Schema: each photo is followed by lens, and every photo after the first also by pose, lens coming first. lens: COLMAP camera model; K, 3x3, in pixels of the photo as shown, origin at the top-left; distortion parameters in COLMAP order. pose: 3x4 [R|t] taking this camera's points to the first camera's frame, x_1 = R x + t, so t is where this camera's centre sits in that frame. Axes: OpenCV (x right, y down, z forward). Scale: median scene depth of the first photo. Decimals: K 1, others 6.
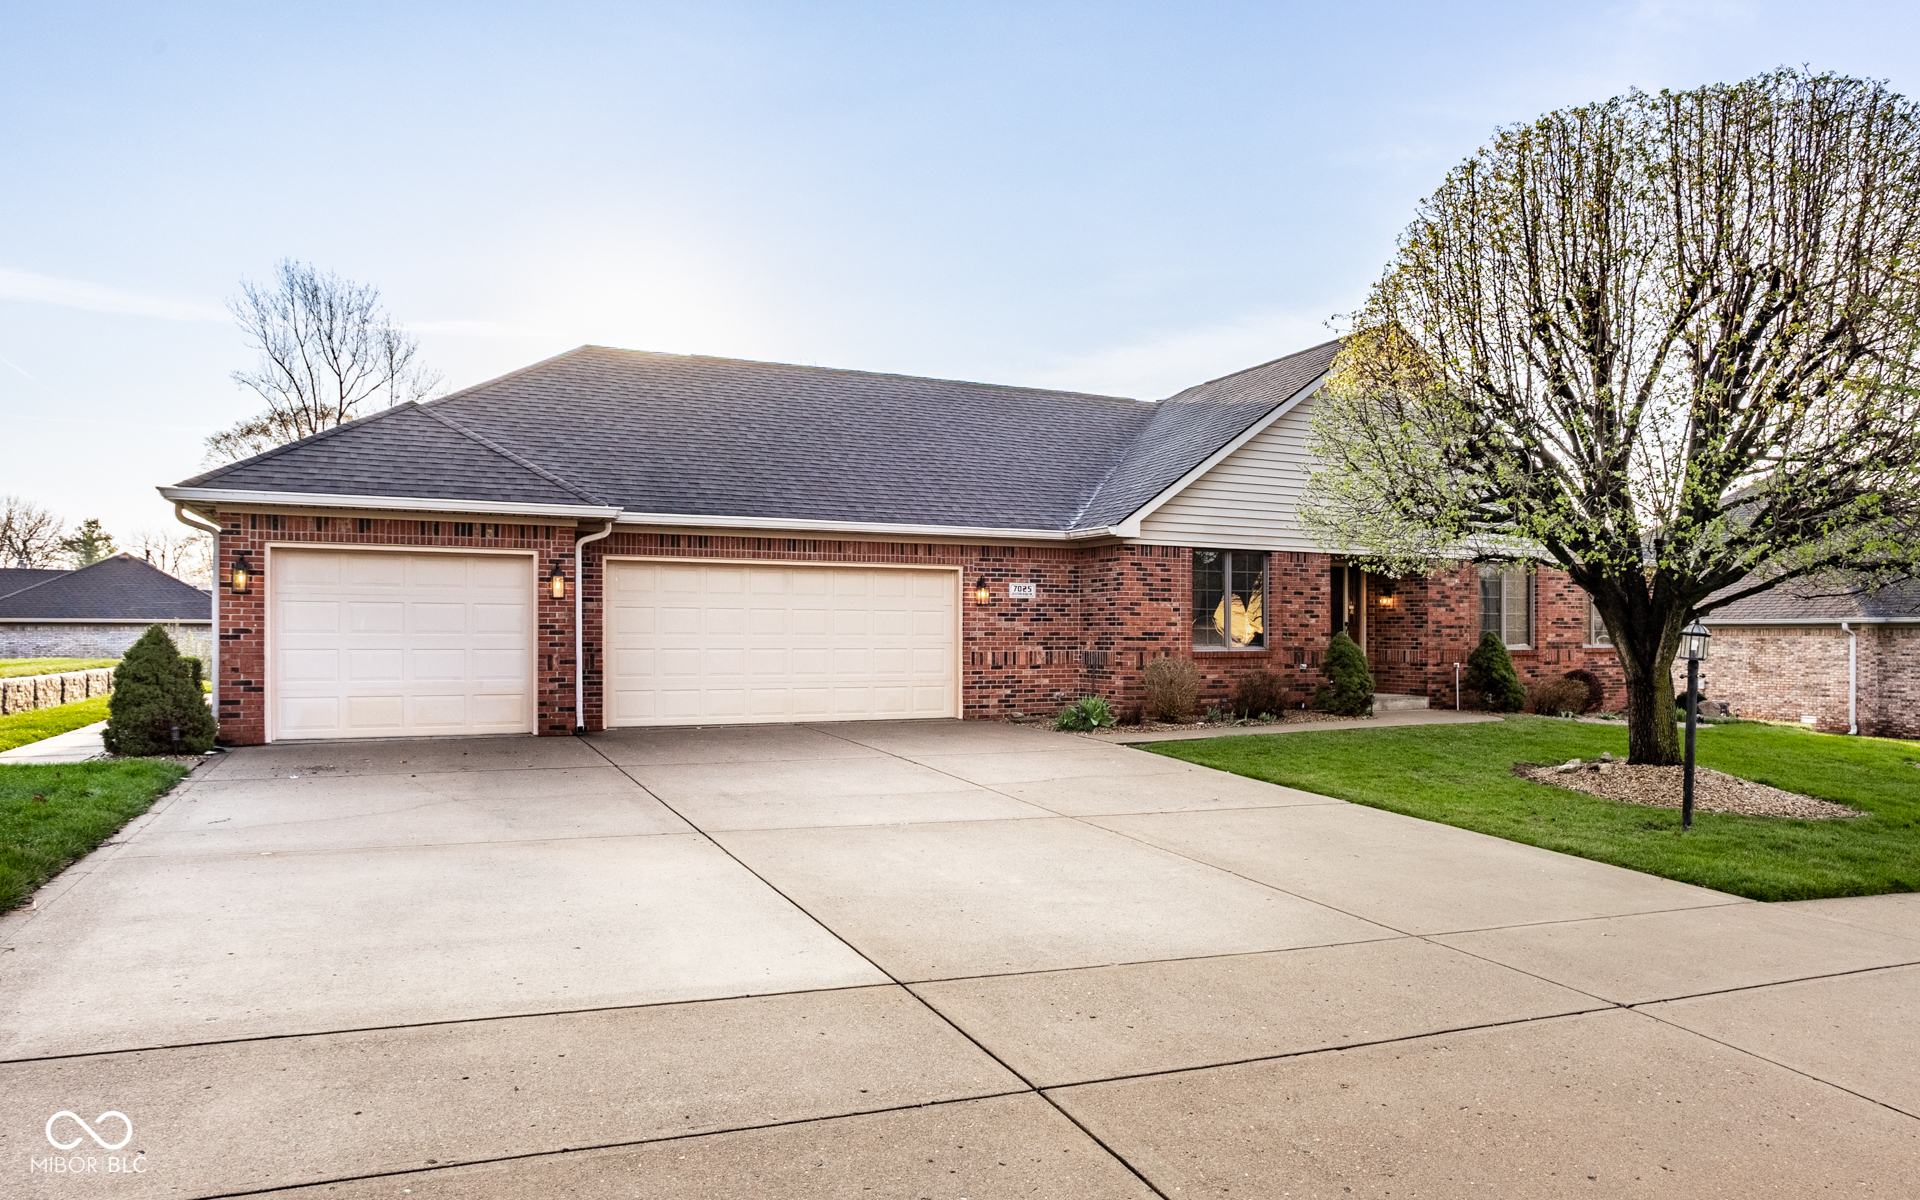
lens RADIAL K [[1228.8, 0, 963.4], [0, 1228.8, 606.8], [0, 0, 1]] dist [-0.005487, 0.000069]
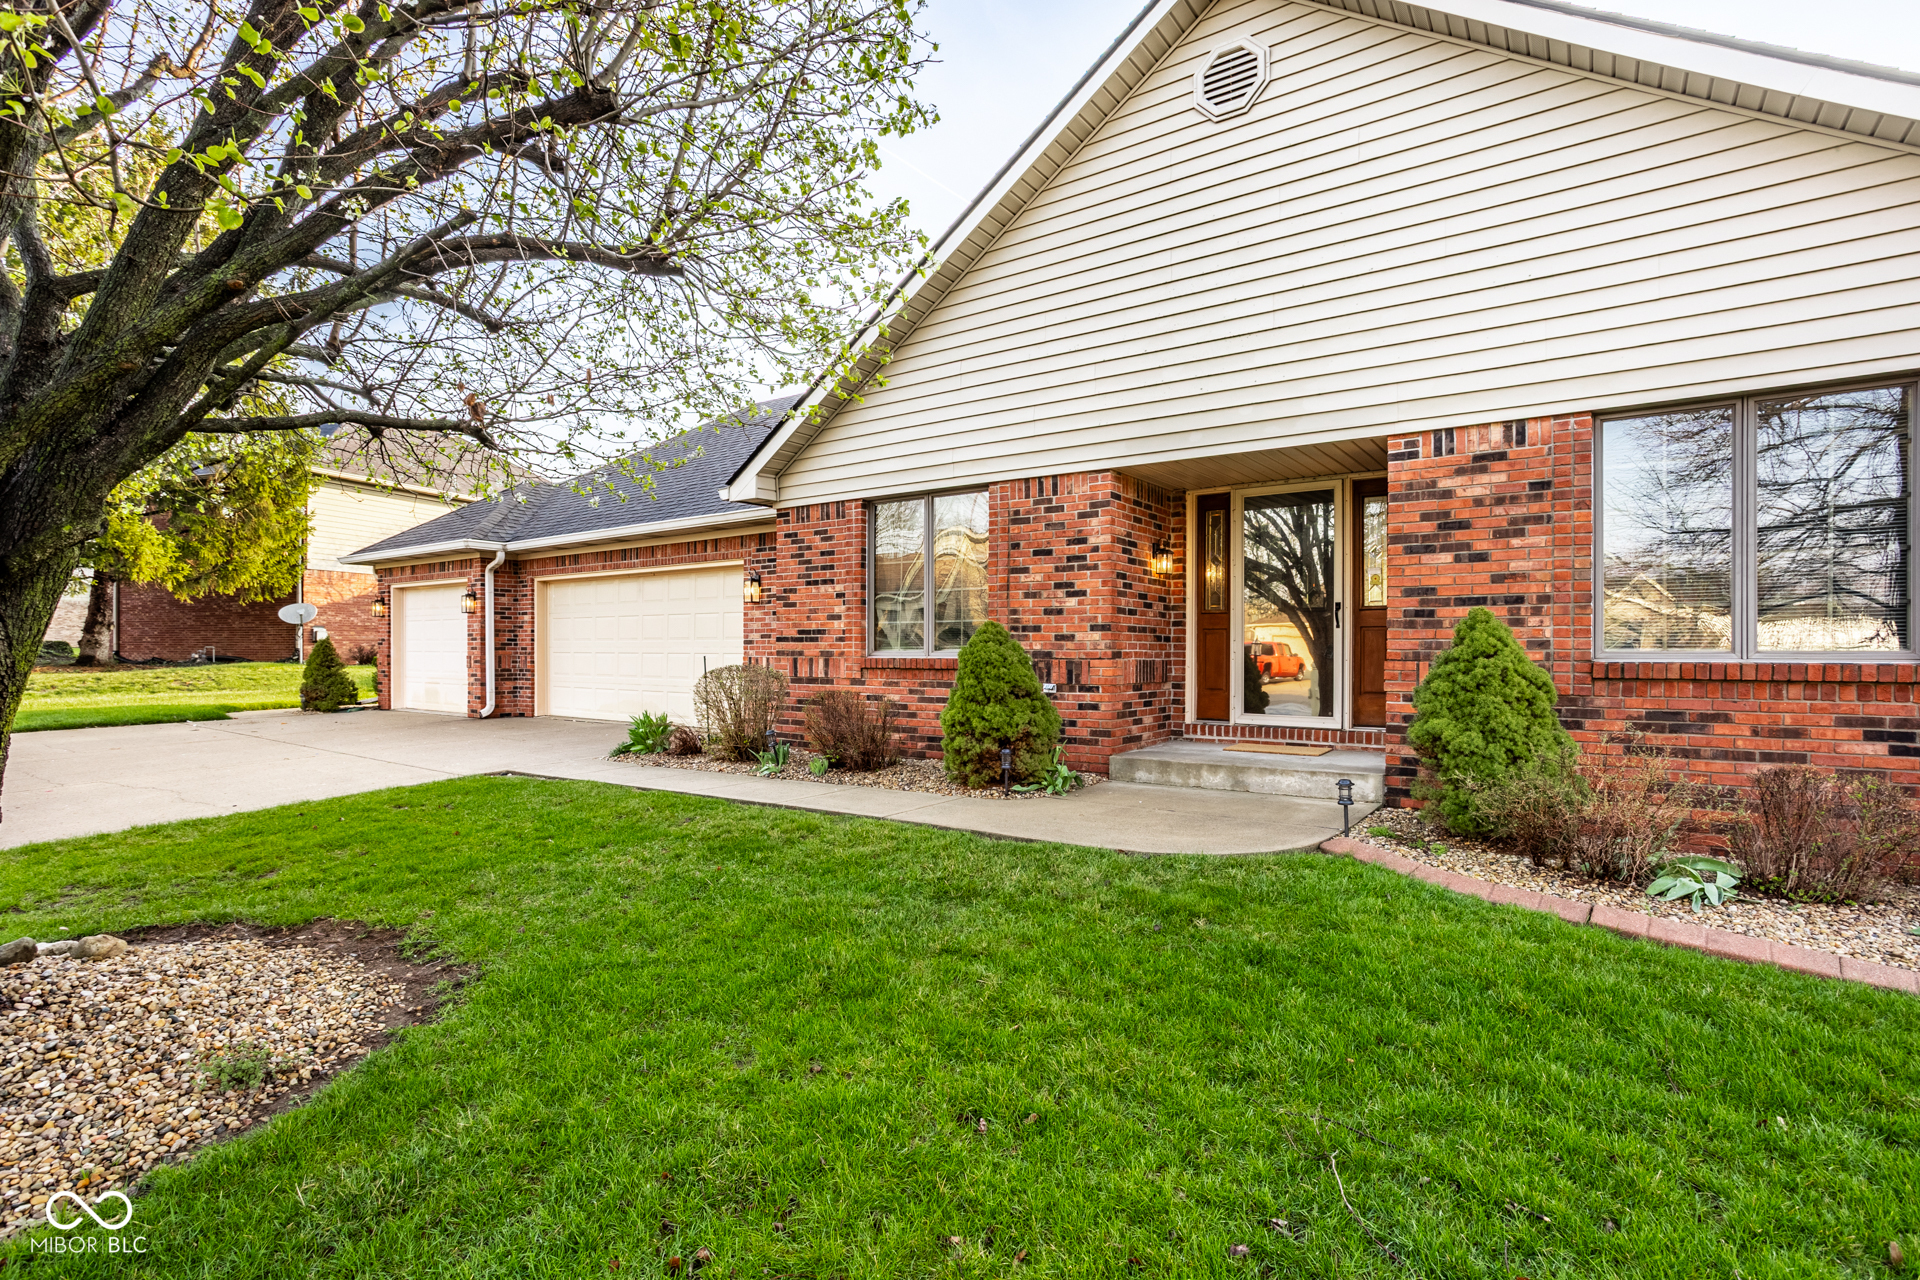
lens RADIAL K [[925.8, 0, 947.9], [0, 925.8, 638.0], [0, 0, 1]] dist [-0.016292, 0.006348]
pose [[0.484765, -0.016679, -0.874486, 0.645631], [0.017204, 0.999807, -0.009533, 0.031493], [0.874475, -0.010423, 0.484958, 0.809065]]
